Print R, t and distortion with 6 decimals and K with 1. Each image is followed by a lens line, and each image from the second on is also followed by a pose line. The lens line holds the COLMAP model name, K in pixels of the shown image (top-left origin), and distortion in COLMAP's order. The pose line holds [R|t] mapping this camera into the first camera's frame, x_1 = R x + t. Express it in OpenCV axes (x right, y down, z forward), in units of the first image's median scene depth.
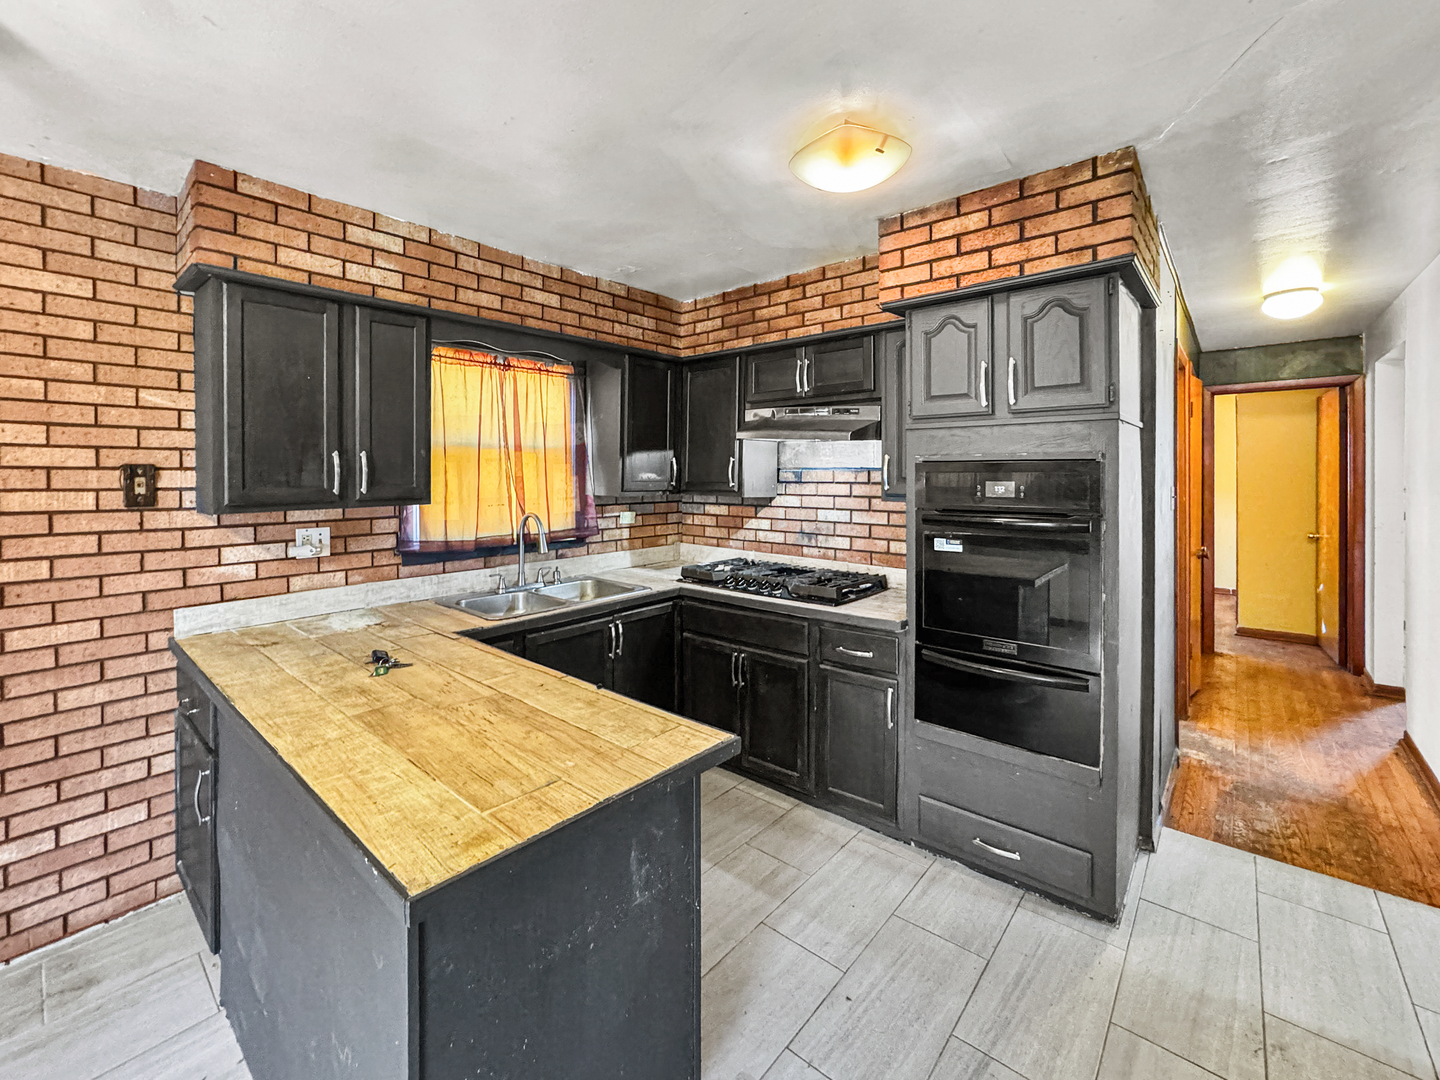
lens RADIAL K [[596.8, 0, 721.8], [0, 596.8, 479.1], [0, 0, 1]] dist [-0.015461, 0.009429]
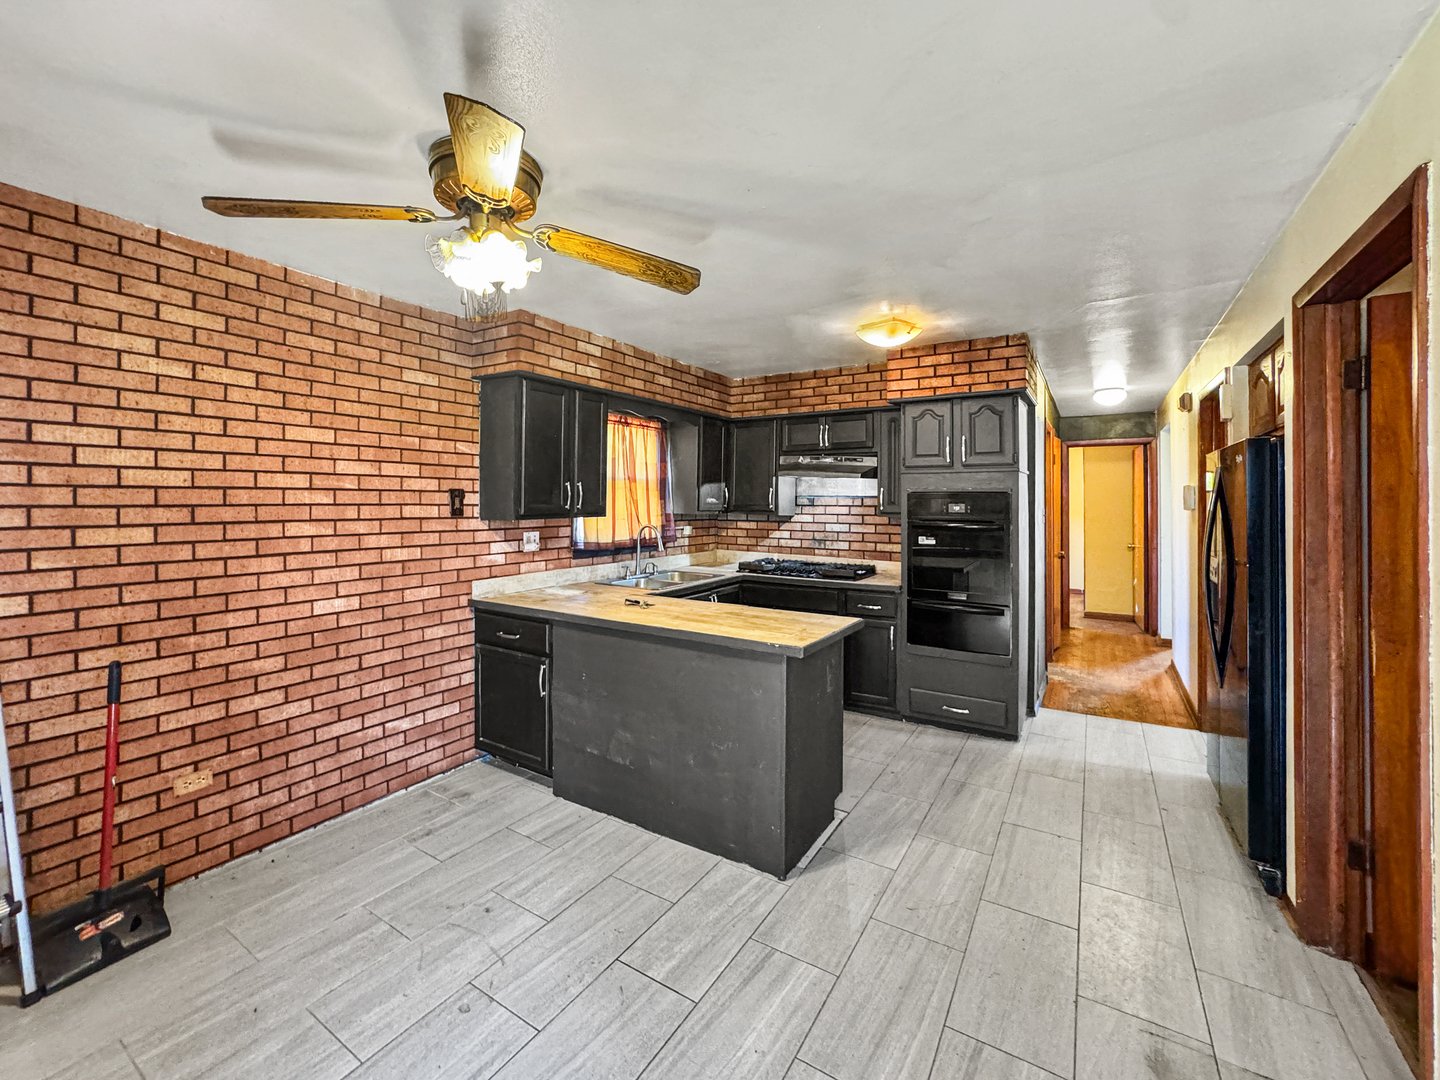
lens RADIAL K [[585.3, 0, 721.3], [0, 585.3, 498.3], [0, 0, 1]] dist [-0.000319, 0.000009]
pose [[0.988675, 0.008187, 0.149850, -0.370245], [-0.005777, 0.999847, -0.016511, 0.015576], [-0.149962, 0.015459, 0.988571, -0.474065]]
